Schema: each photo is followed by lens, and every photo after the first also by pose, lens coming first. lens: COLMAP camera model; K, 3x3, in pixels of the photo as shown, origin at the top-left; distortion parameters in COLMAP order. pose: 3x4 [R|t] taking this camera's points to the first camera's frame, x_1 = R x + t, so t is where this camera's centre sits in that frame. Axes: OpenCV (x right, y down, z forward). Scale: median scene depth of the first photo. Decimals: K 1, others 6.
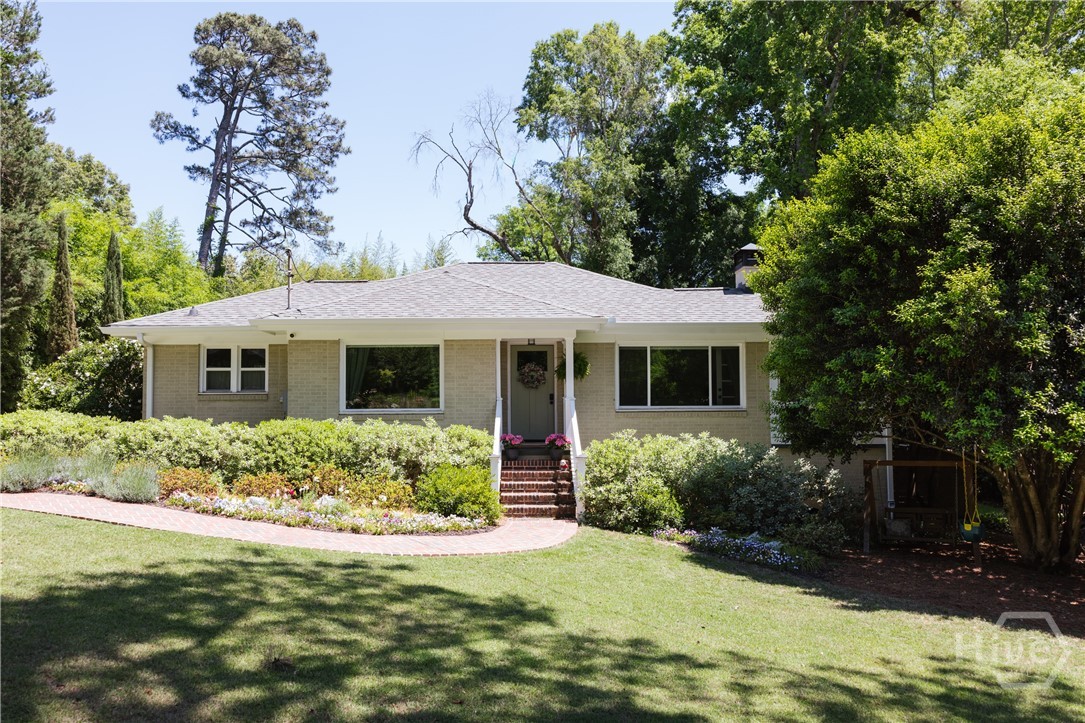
lens RADIAL K [[837.4, 0, 542.5], [0, 837.4, 361.5], [0, 0, 1]] dist [0.002765, 0.004600]
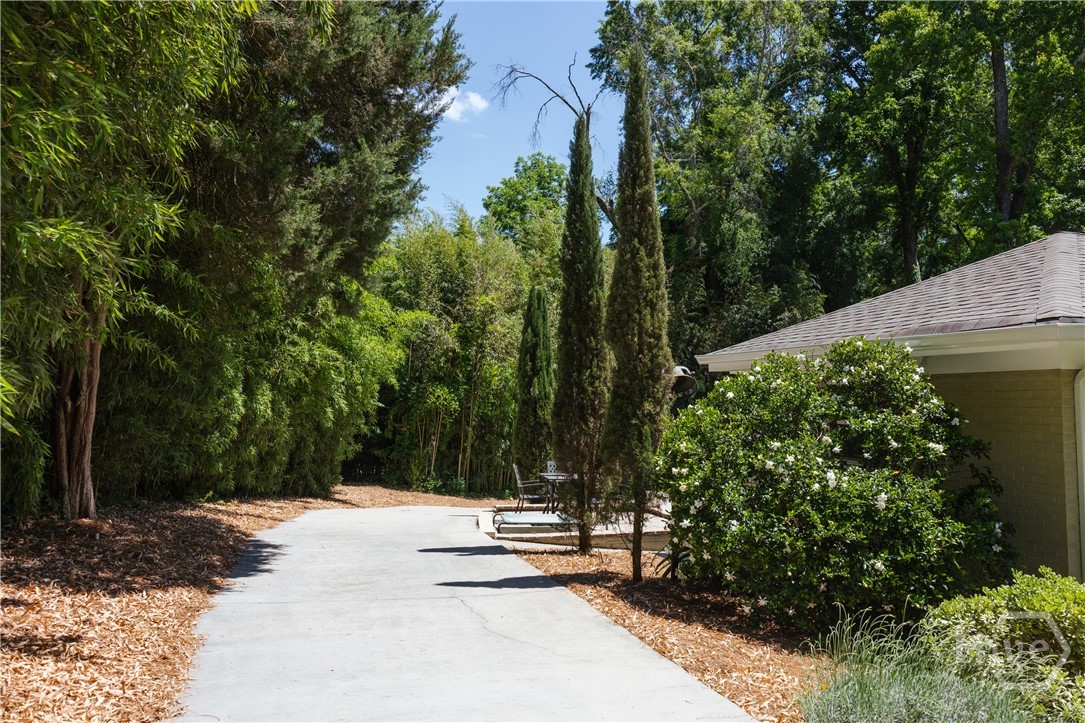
lens RADIAL K [[857.3, 0, 541.3], [0, 857.3, 345.3], [0, 0, 1]] dist [-0.006484, -0.000725]
pose [[0.981968, 0.014857, 0.188461, -0.843600], [-0.012790, 0.999844, -0.012178, -0.024434], [-0.188613, 0.009548, 0.982005, 0.728933]]
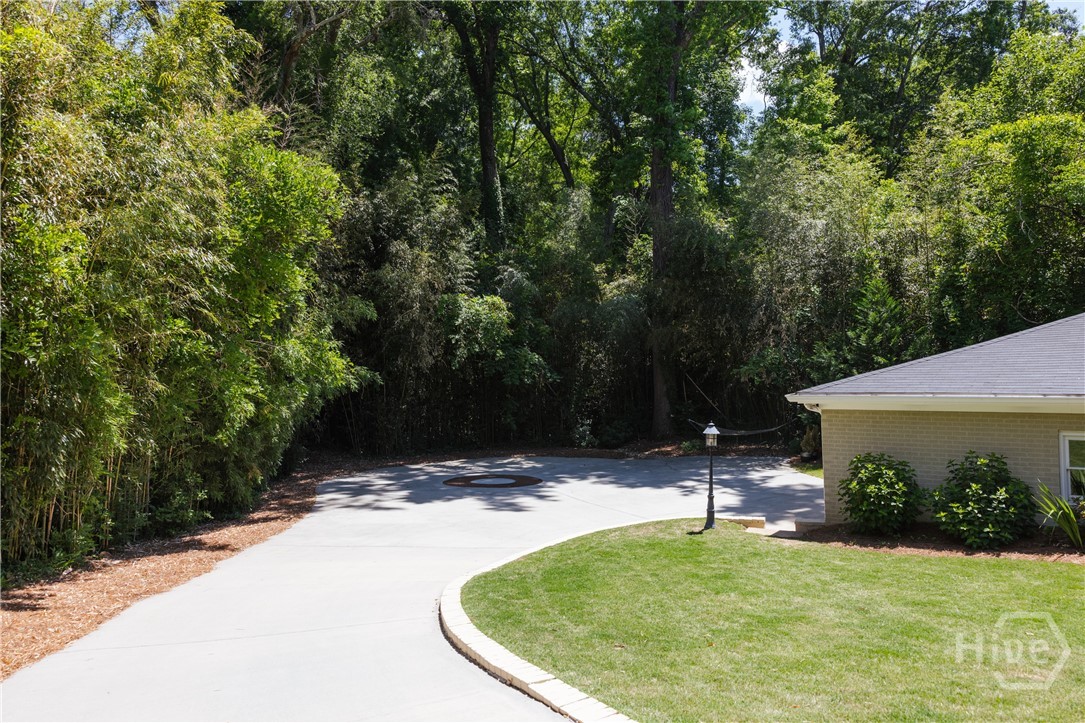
lens RADIAL K [[868.5, 0, 542.3], [0, 868.5, 332.4], [0, 0, 1]] dist [0.029365, 0.002661]
pose [[0.638963, -0.007814, 0.769198, -0.881614], [-0.004285, 0.999897, 0.013718, 0.068019], [-0.769226, -0.012061, 0.638863, 1.787344]]
